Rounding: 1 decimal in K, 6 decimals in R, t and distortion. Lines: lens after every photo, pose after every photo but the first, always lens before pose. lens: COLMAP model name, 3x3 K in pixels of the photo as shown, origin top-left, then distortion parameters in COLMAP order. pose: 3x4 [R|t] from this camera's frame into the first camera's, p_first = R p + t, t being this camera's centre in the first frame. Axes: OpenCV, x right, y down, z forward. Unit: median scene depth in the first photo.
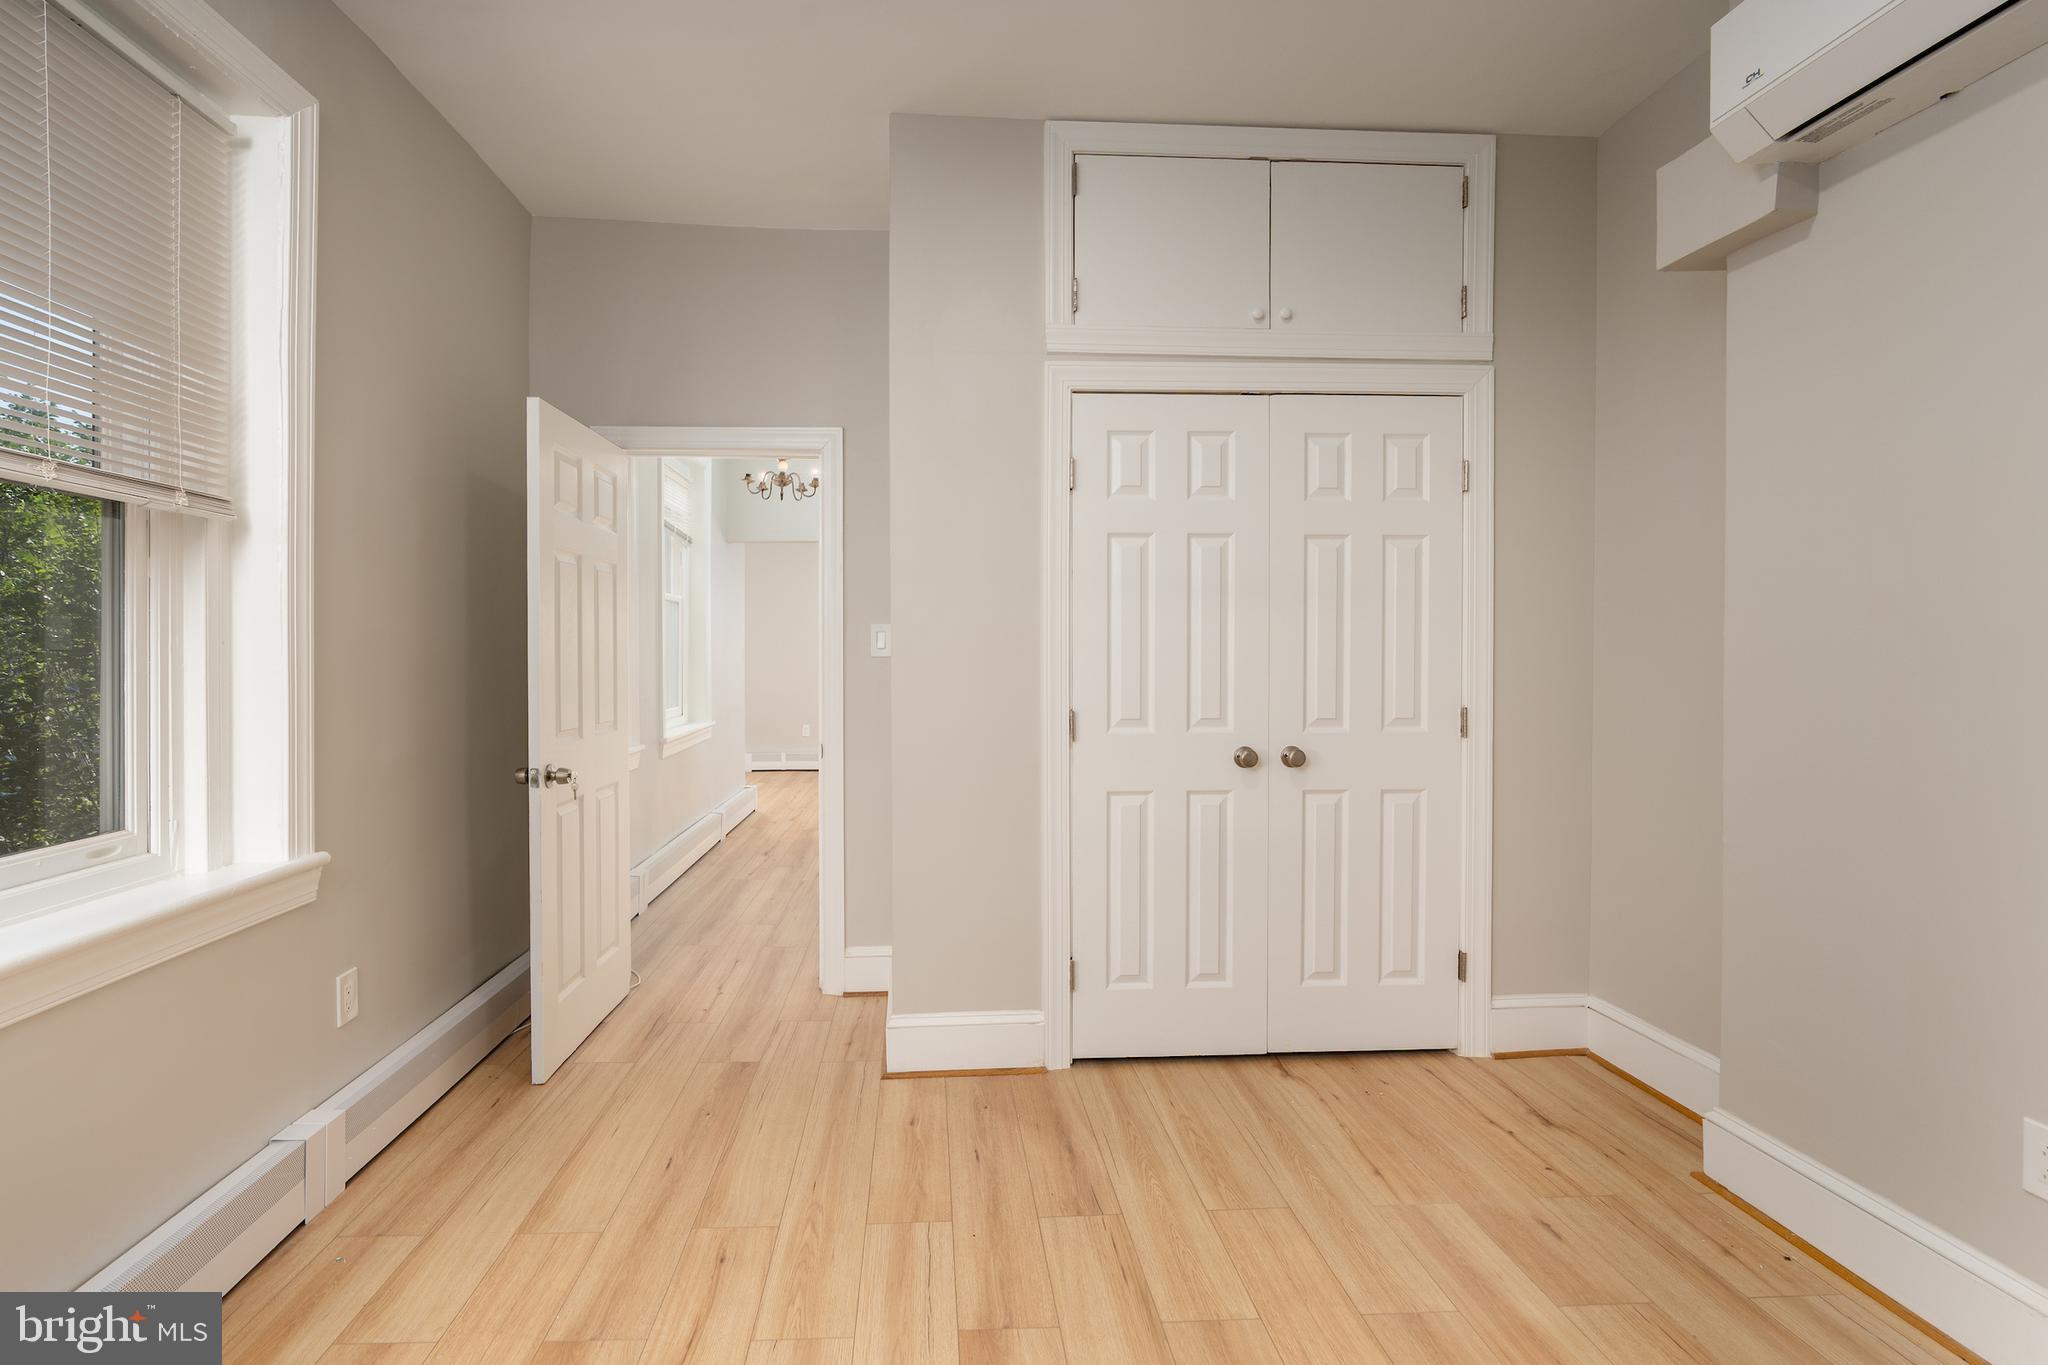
lens RADIAL K [[950.7, 0, 1003.0], [0, 950.7, 674.7], [0, 0, 1]] dist [-0.011463, 0.004108]
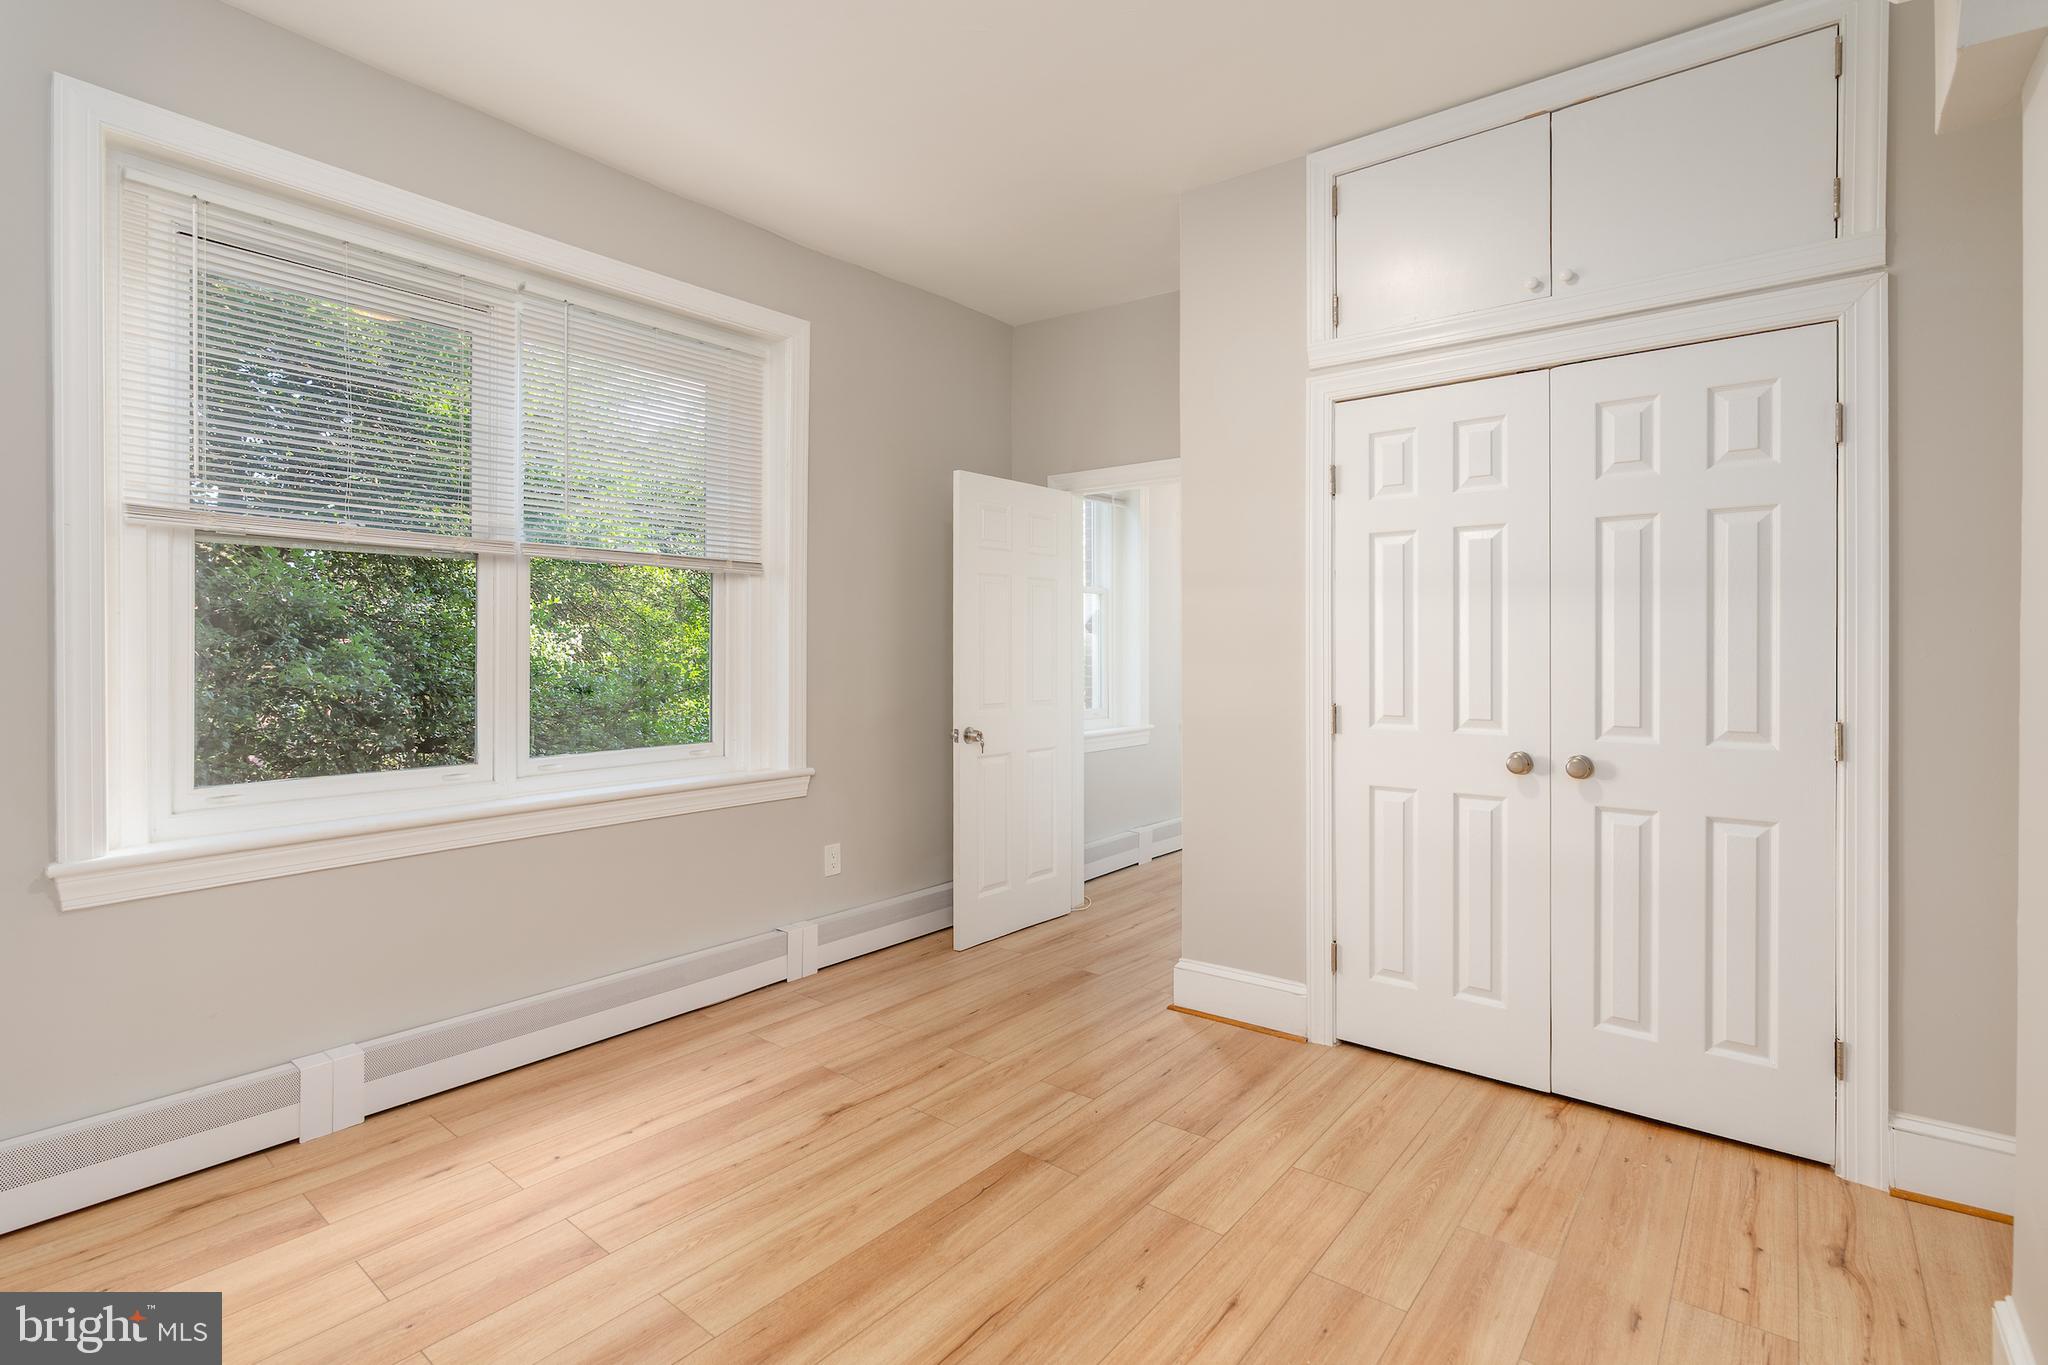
lens RADIAL K [[950.7, 0, 1042.0], [0, 950.7, 666.0], [0, 0, 1]] dist [-0.011463, 0.004108]
pose [[0.757567, 0.013720, -0.652614, 0.524221], [-0.017231, 0.999851, 0.001018, -0.000584], [0.652530, 0.010474, 0.757690, -0.006646]]
